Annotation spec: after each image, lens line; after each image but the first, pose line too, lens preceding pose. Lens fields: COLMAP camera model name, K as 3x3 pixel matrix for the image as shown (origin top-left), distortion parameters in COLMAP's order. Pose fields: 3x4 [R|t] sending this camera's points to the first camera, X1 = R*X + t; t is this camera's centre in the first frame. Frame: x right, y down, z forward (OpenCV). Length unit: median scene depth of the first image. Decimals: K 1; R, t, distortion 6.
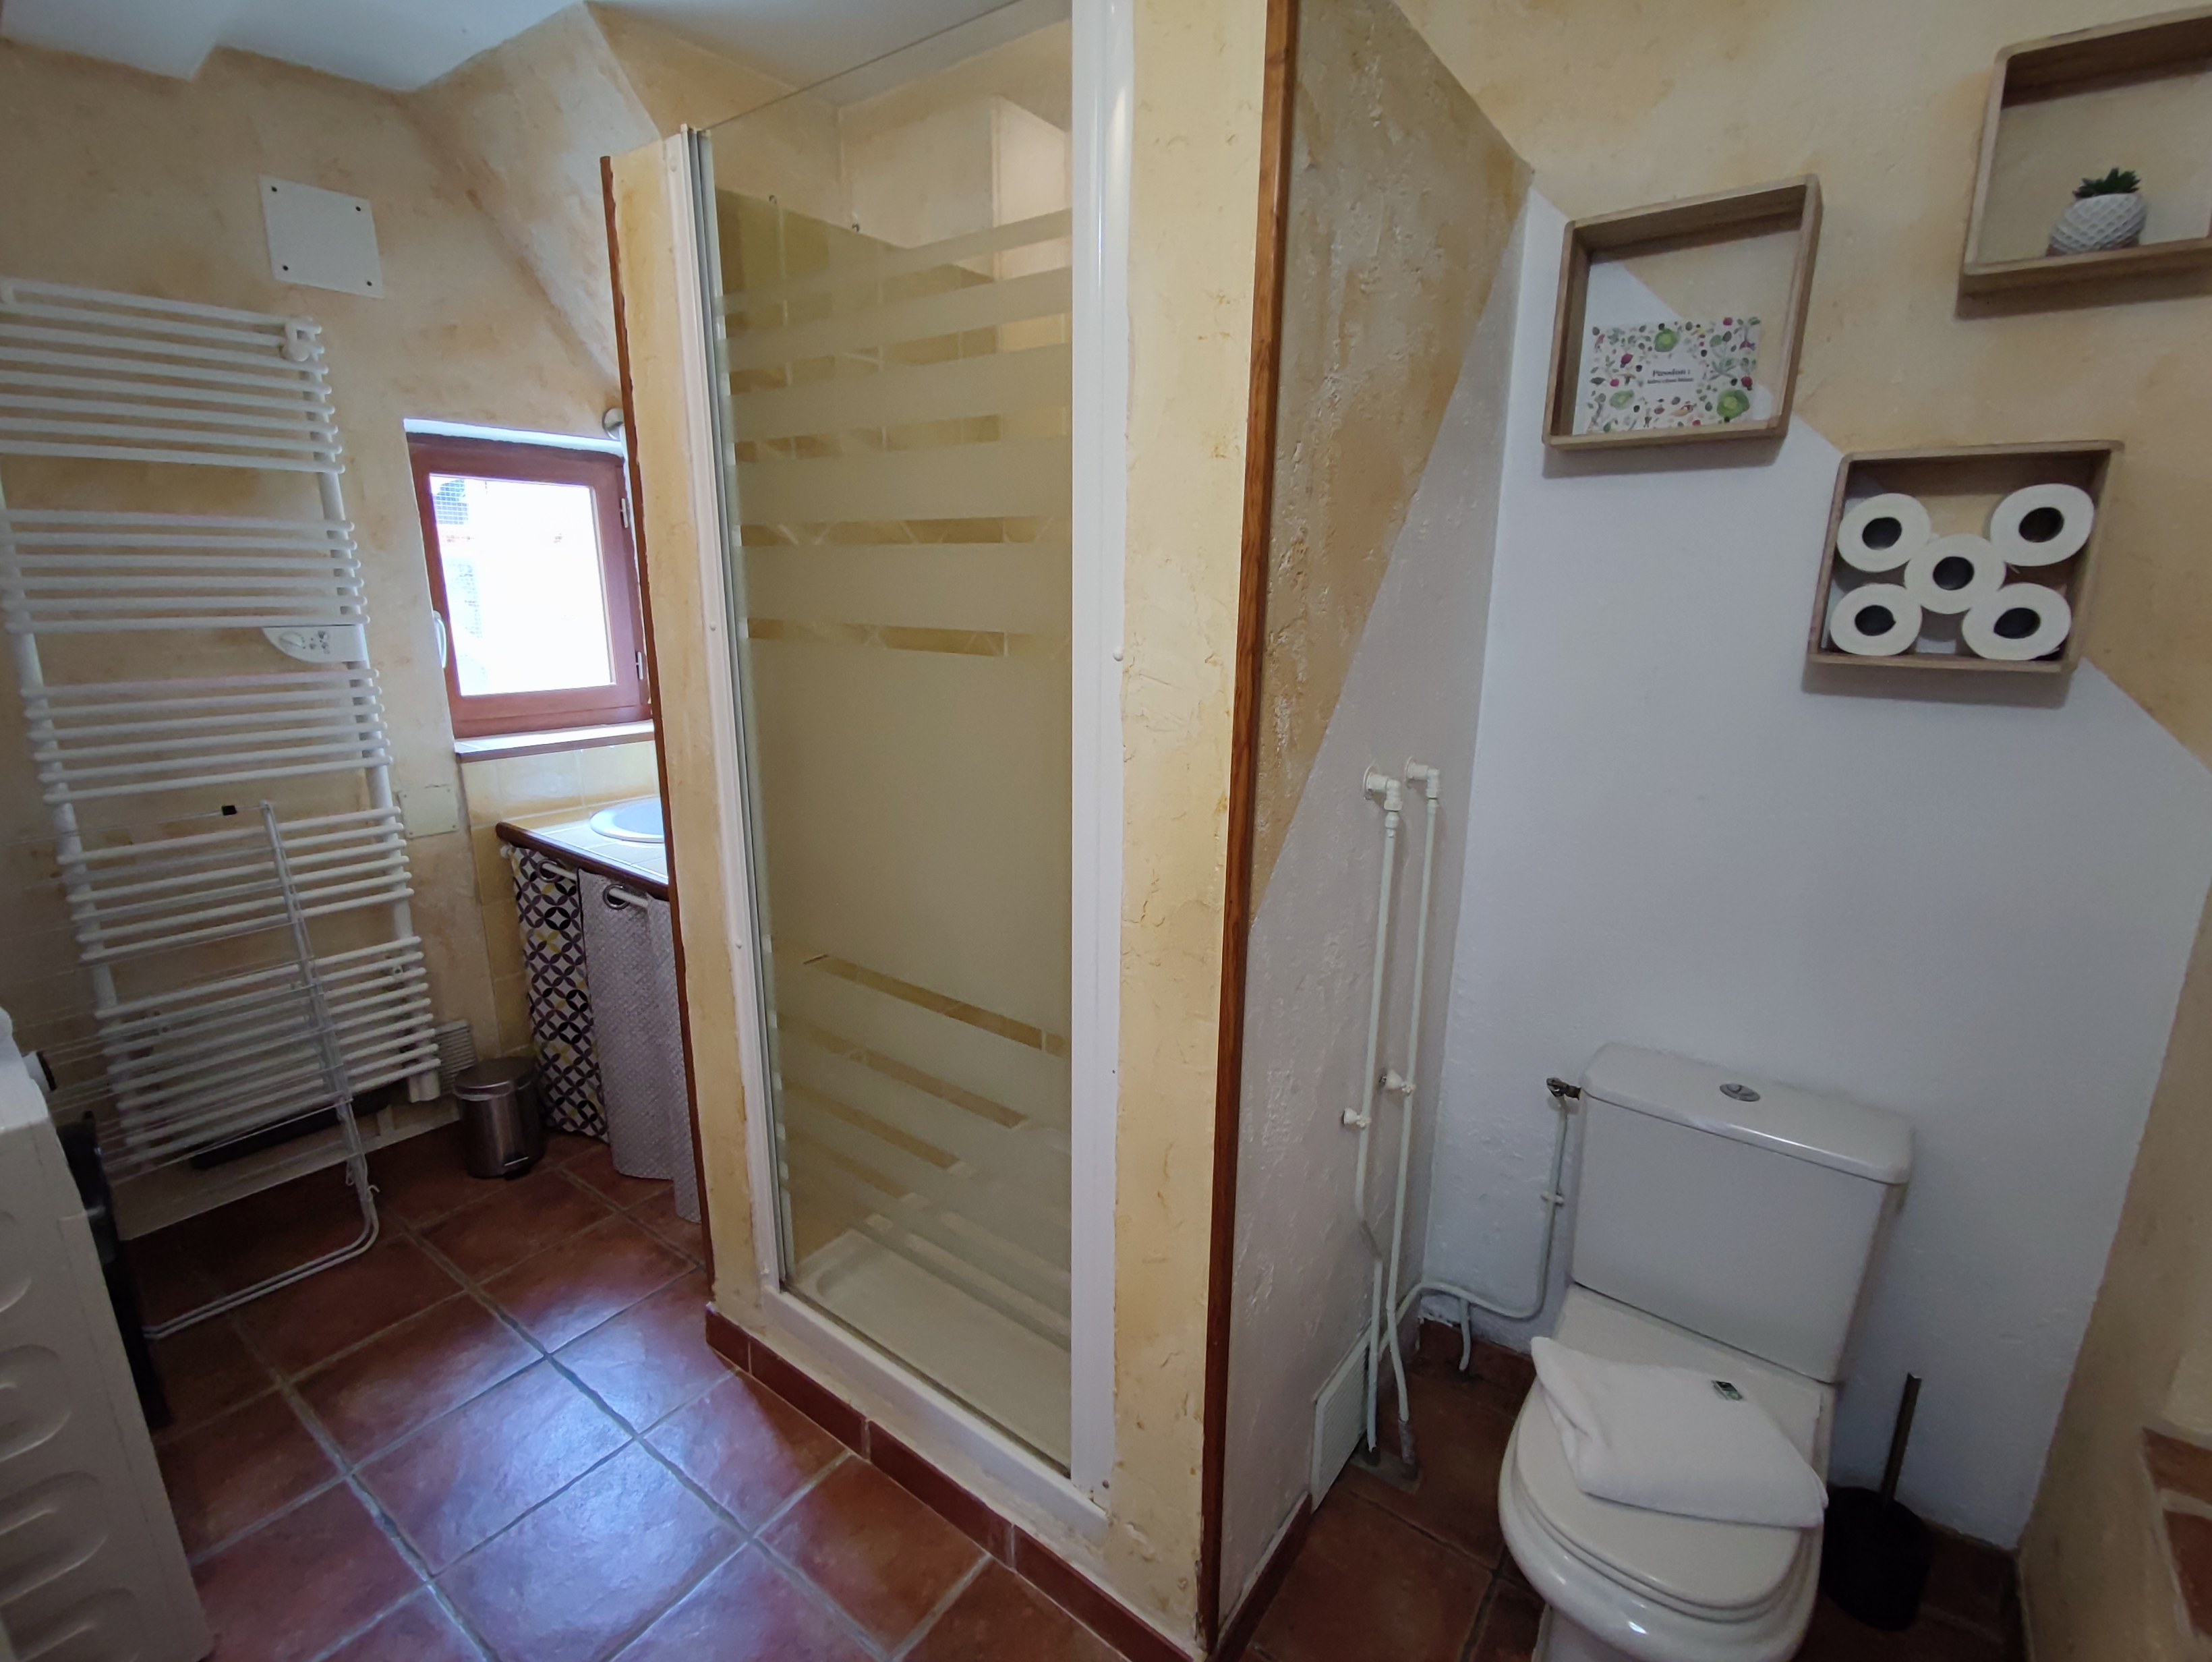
lens RADIAL K [[1015.3, 0, 1104.2], [0, 1015.3, 832.5], [0, 0, 1]] dist [0.002228, 0.000343]
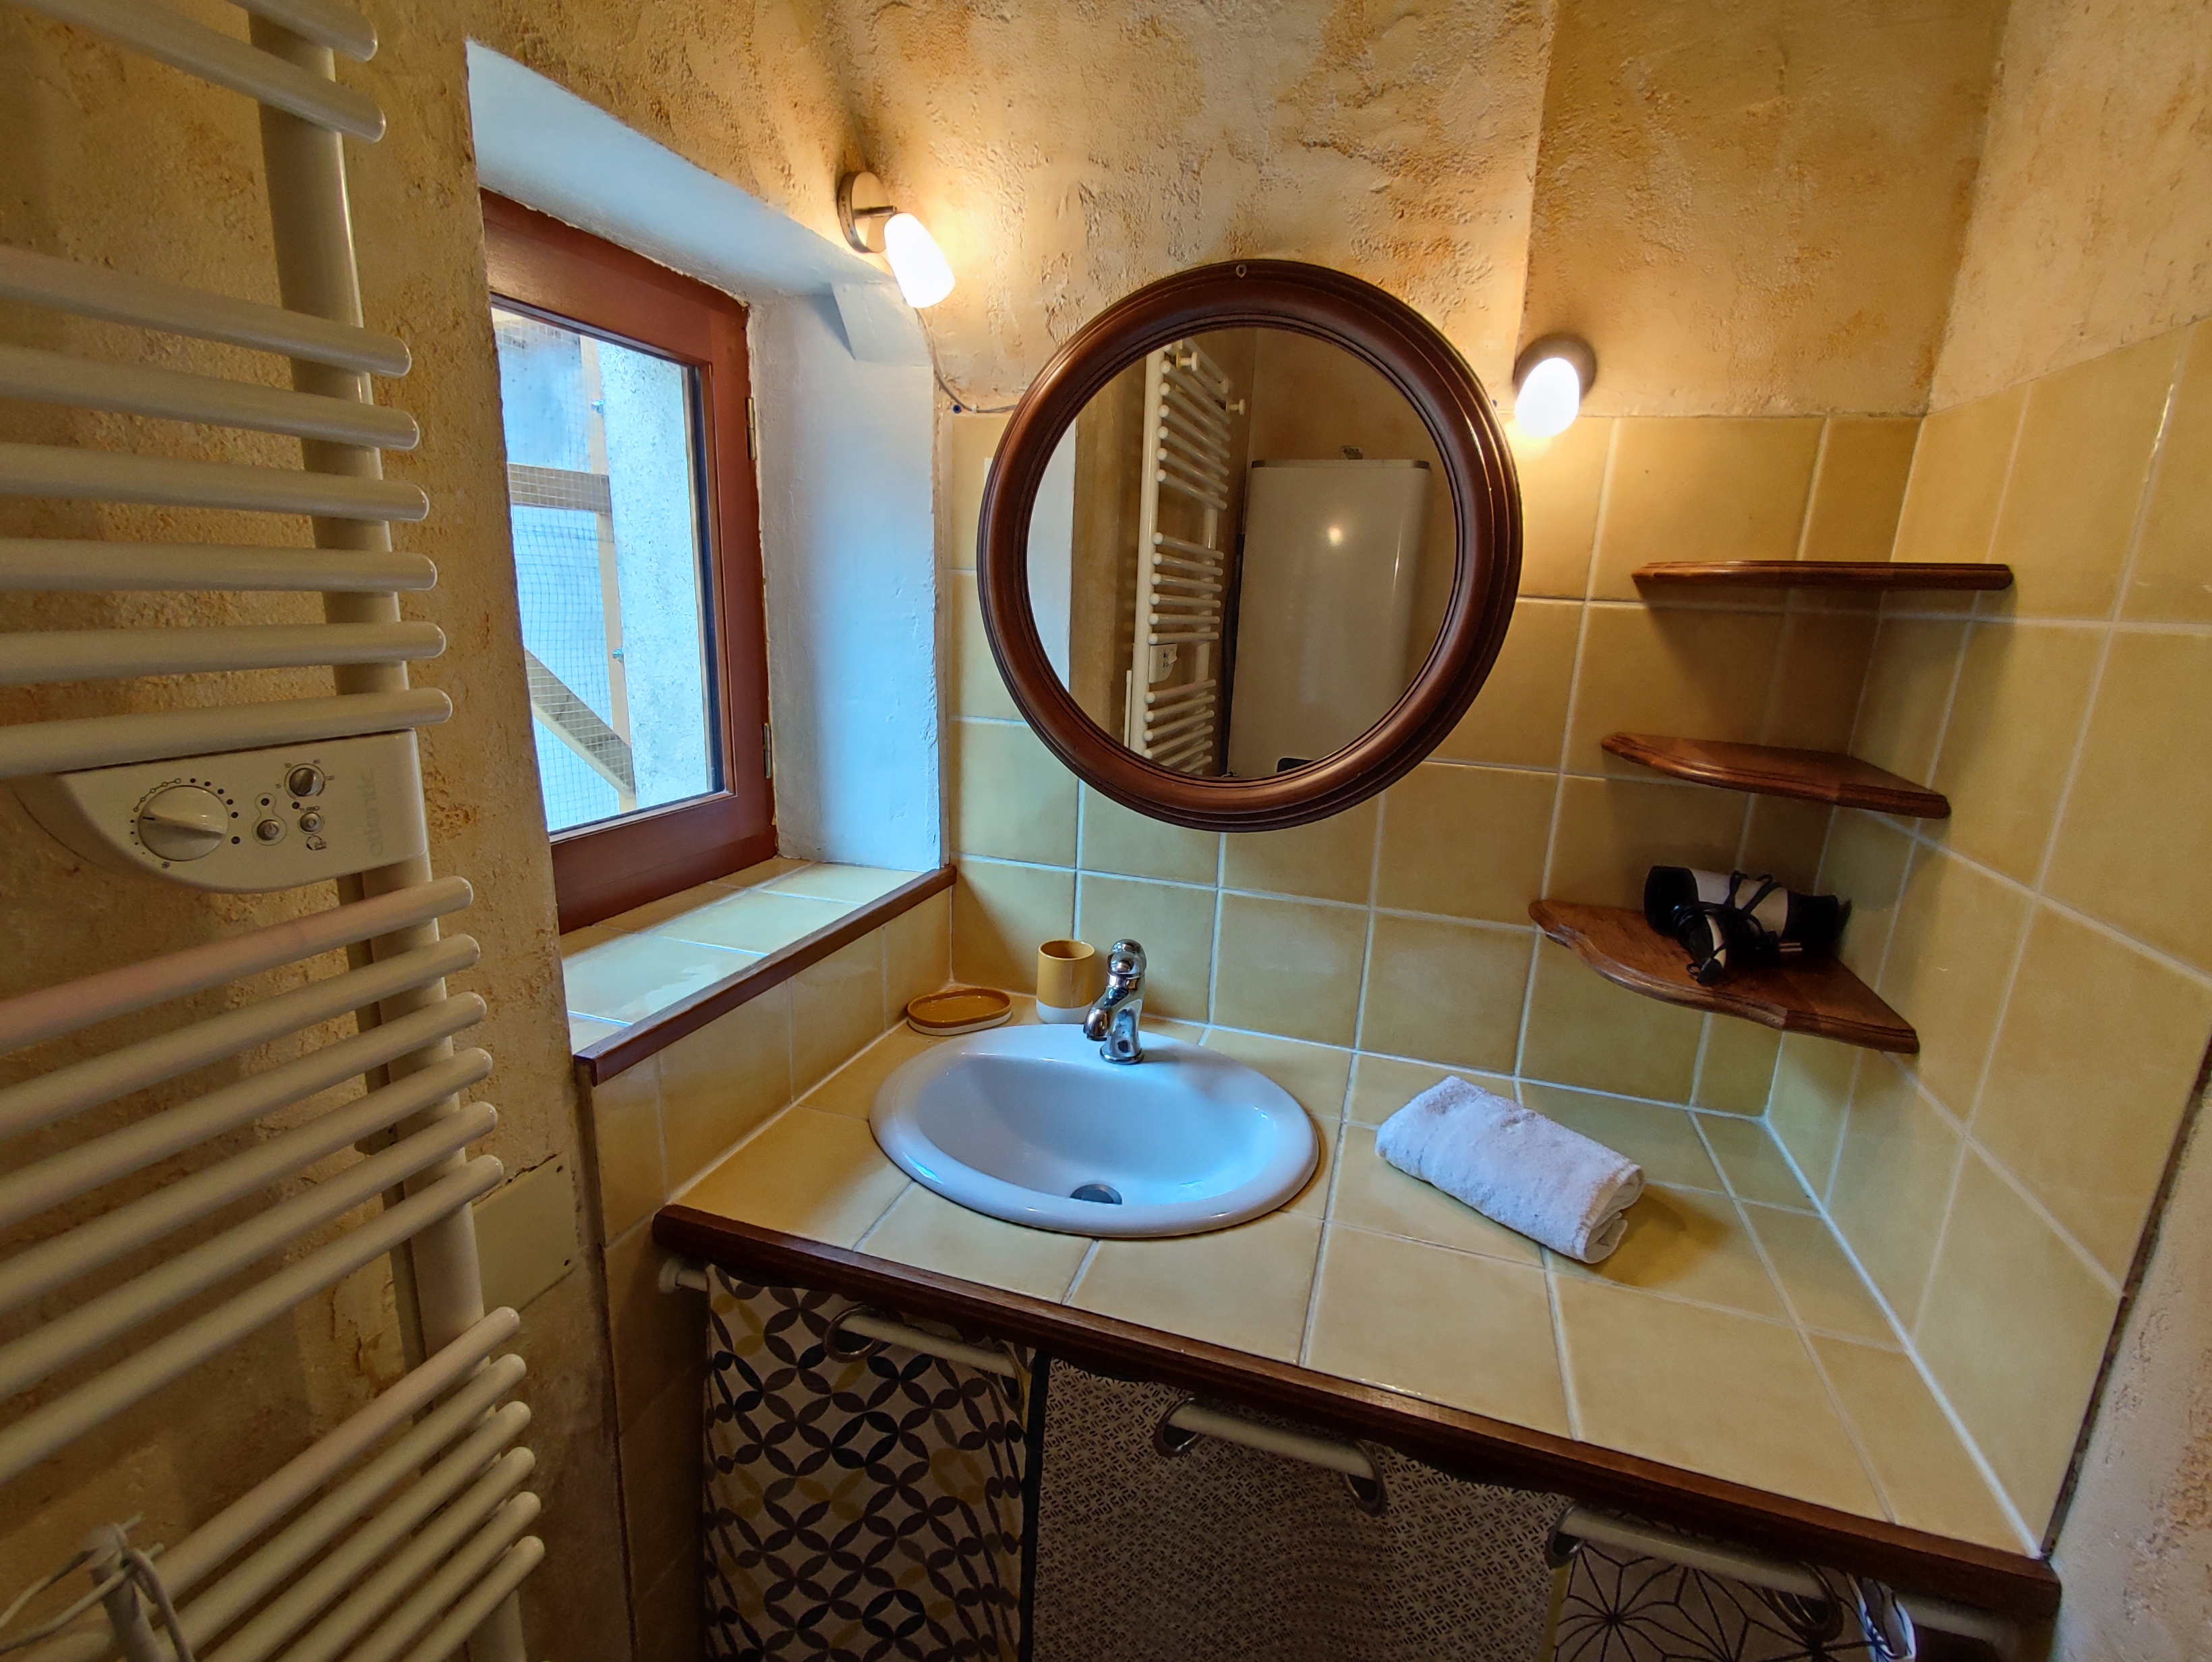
lens RADIAL K [[1015.3, 0, 1111.8], [0, 1015.3, 834.0], [0, 0, 1]] dist [0.002228, 0.000343]
pose [[0.940211, -0.048908, 0.337063, -0.574331], [0.049296, 0.998757, 0.007412, -0.149347], [-0.337006, 0.009647, 0.941453, 0.600535]]
